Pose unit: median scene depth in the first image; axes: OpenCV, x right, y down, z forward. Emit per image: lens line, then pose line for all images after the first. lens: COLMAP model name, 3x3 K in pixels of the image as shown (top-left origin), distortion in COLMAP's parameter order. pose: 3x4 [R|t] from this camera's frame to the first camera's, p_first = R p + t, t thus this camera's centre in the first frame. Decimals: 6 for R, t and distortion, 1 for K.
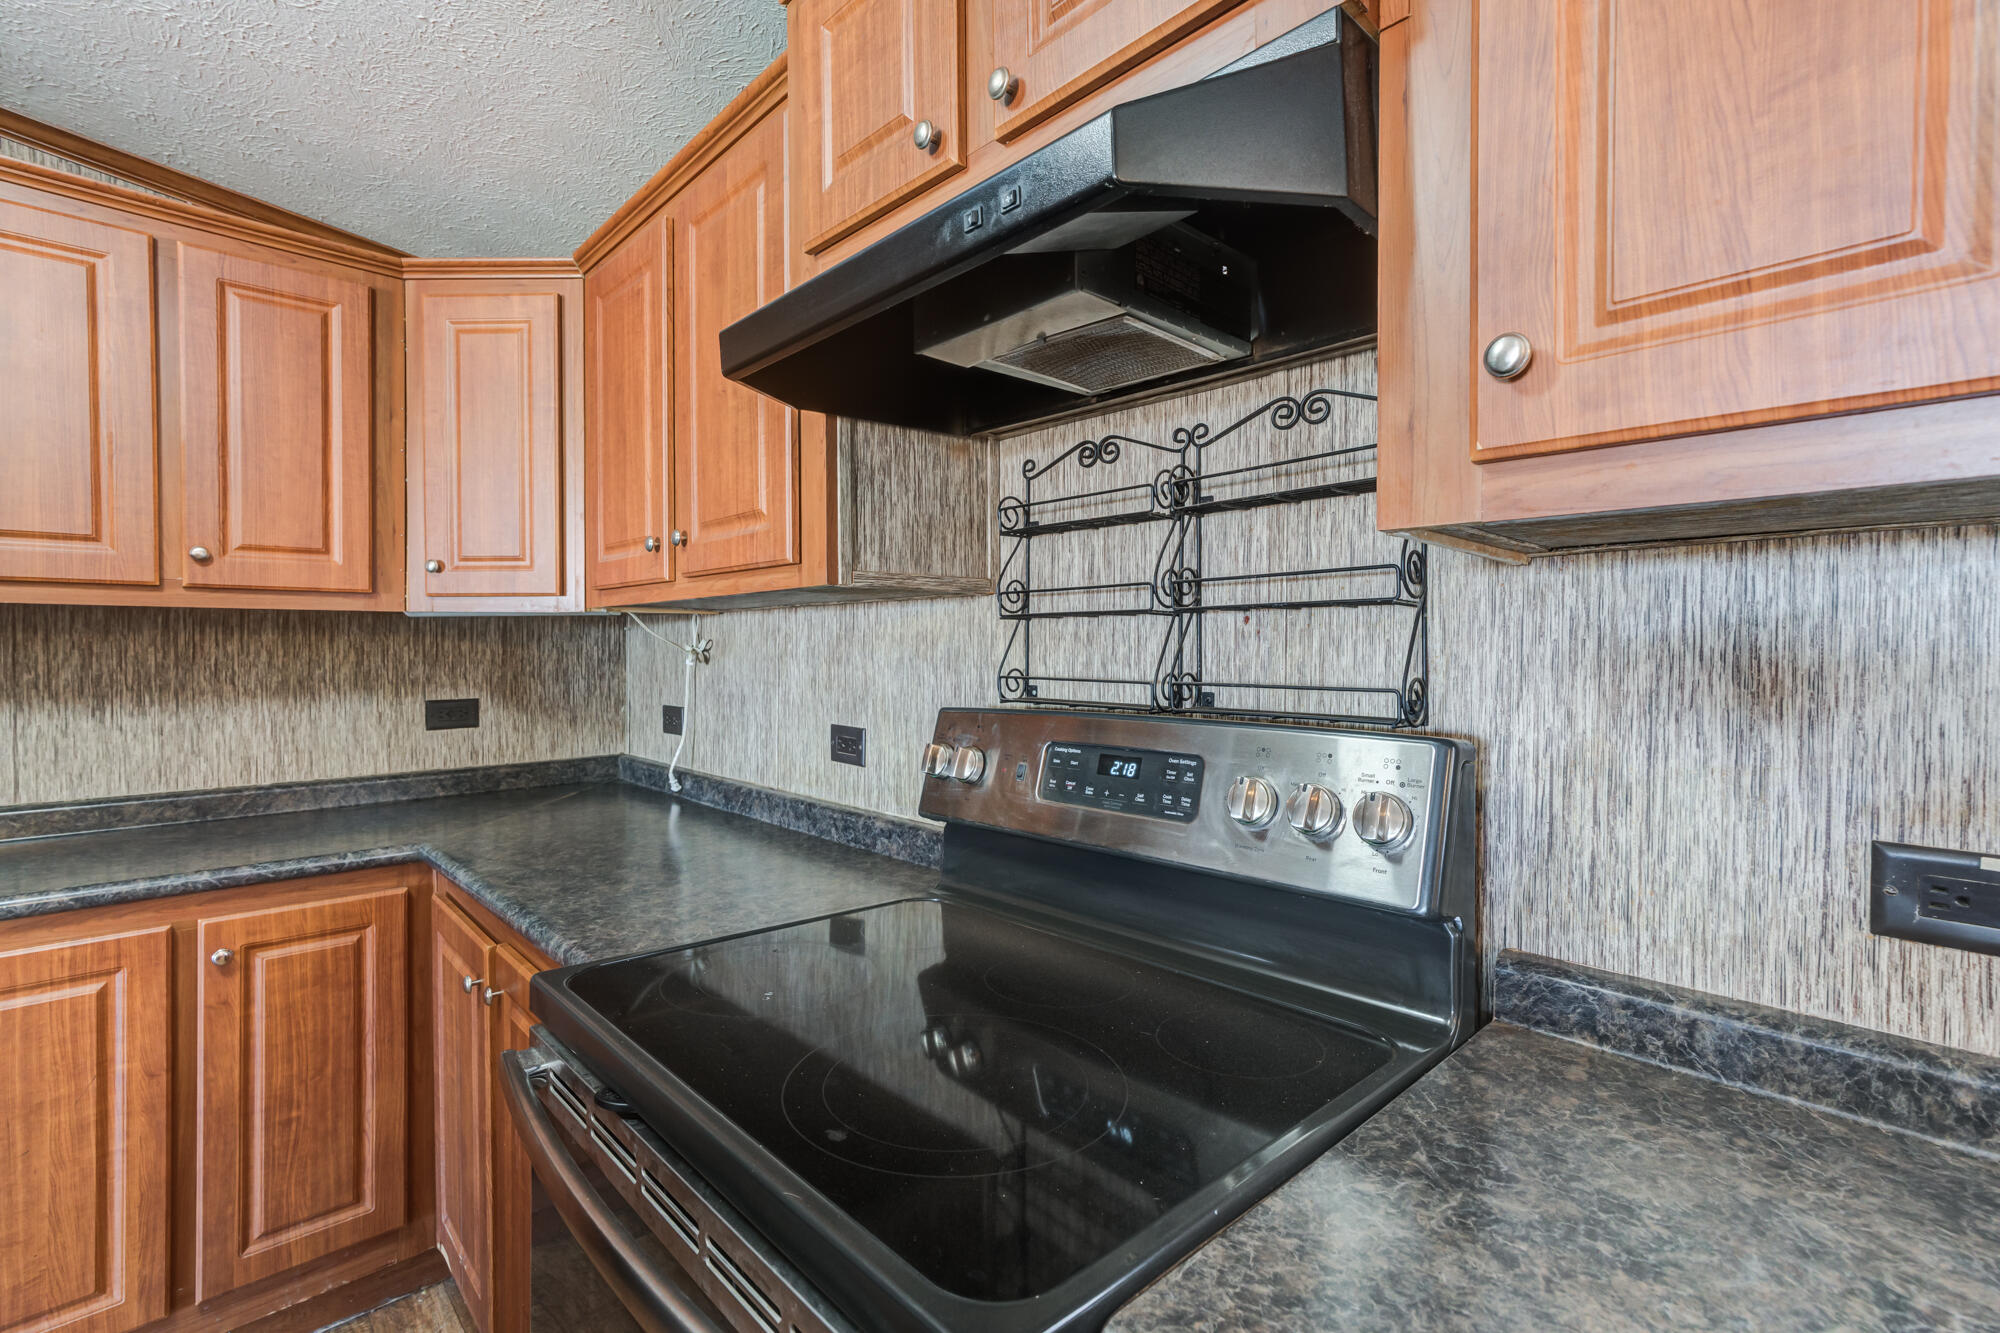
lens RADIAL K [[922.9, 0, 982.7], [0, 922.9, 646.9], [0, 0, 1]] dist [-0.012208, 0.013149]
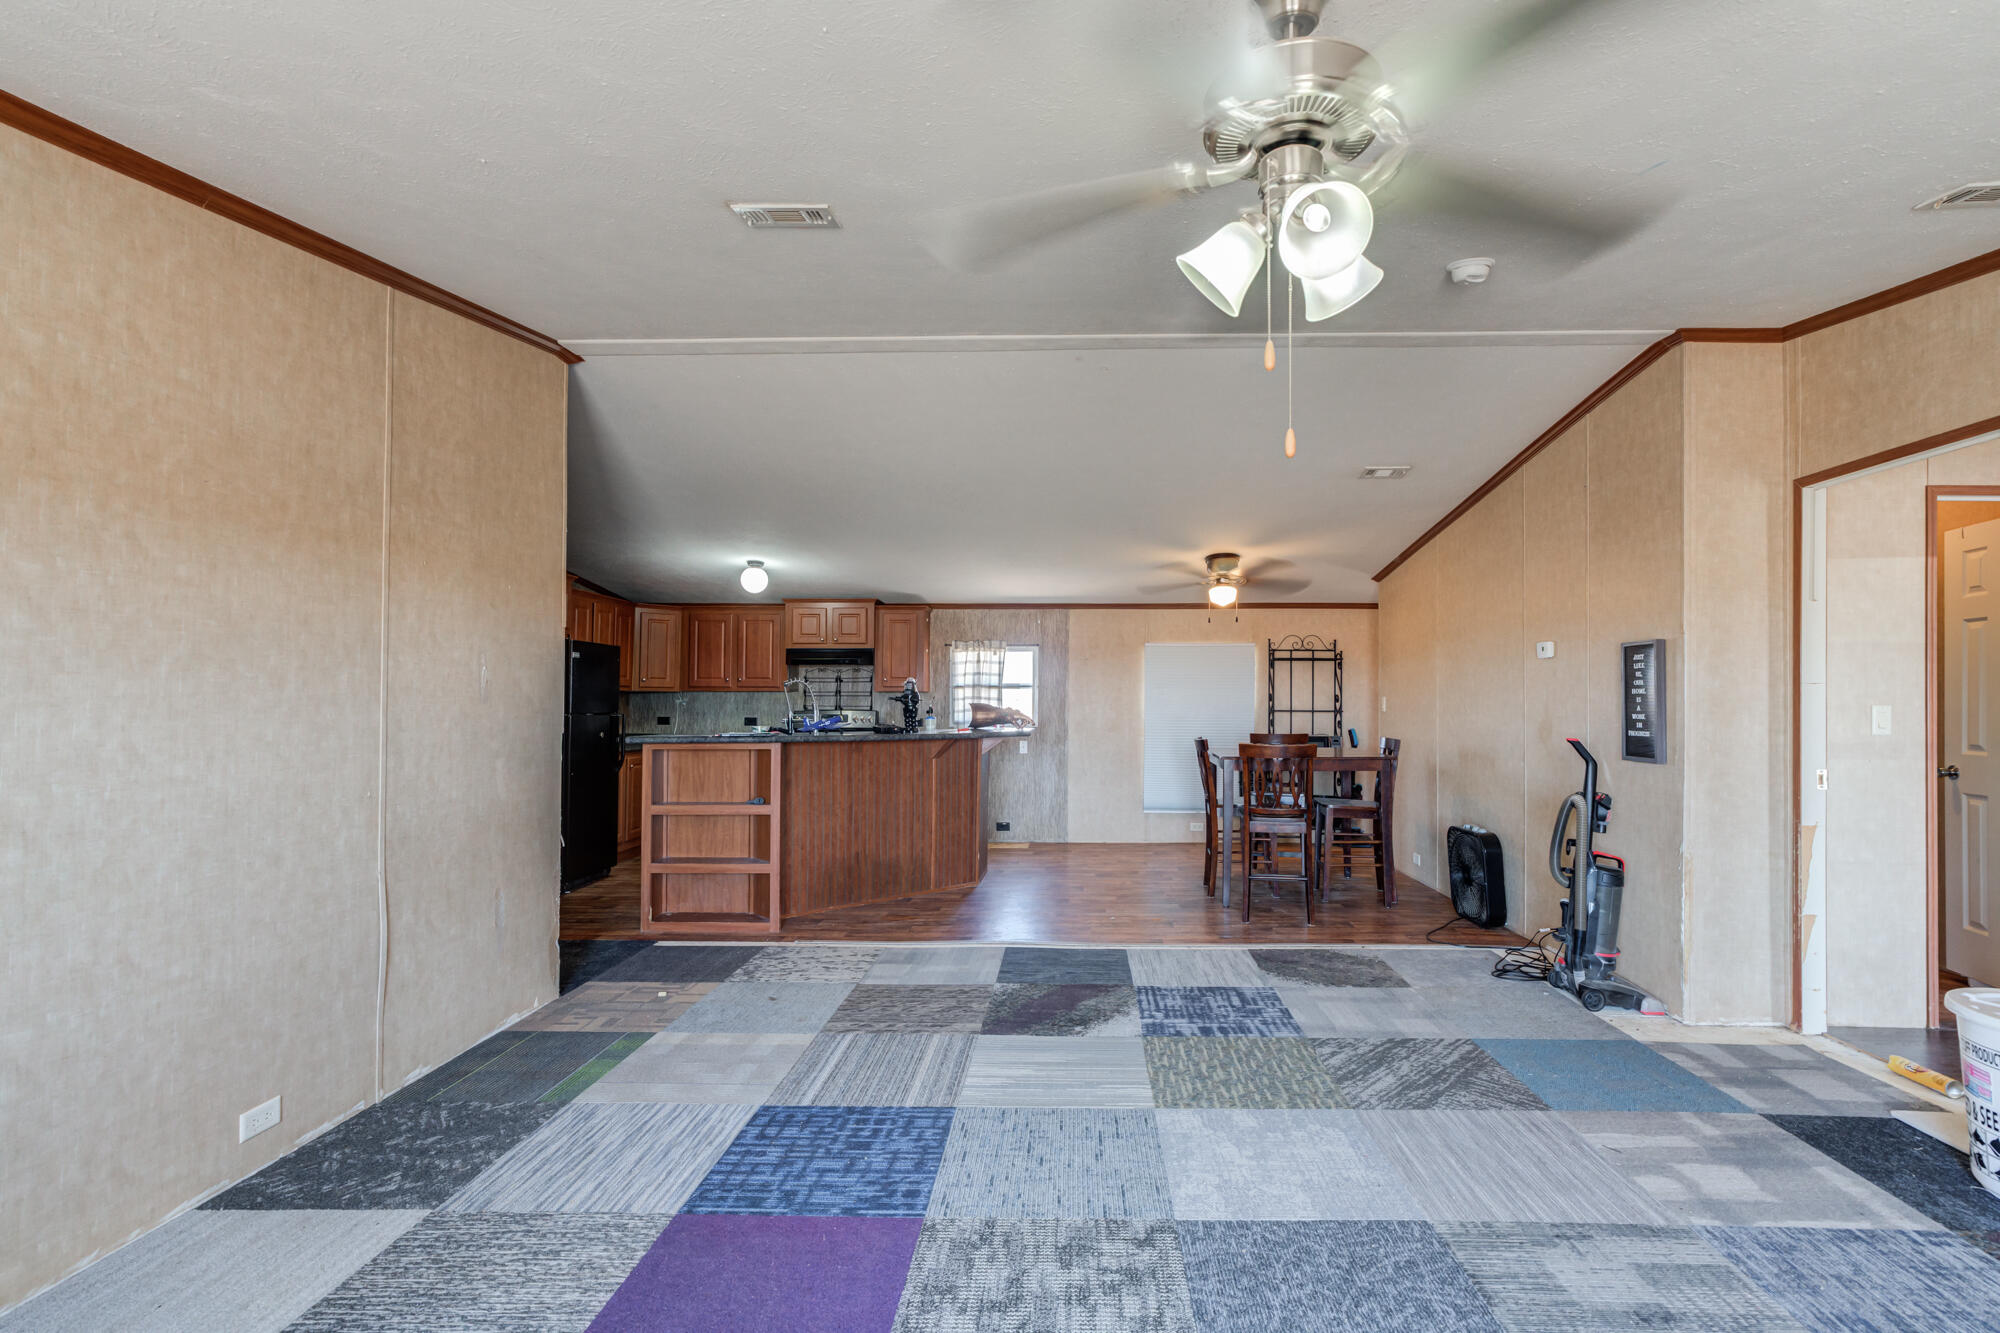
lens RADIAL K [[906.4, 0, 1043.4], [0, 906.4, 690.7], [0, 0, 1]] dist [-0.013737, -0.000006]
pose [[0.695651, 0.014465, 0.718234, -2.440854], [-0.005216, 0.999873, -0.015085, 0.011547], [-0.718361, 0.006748, 0.695638, -3.290618]]
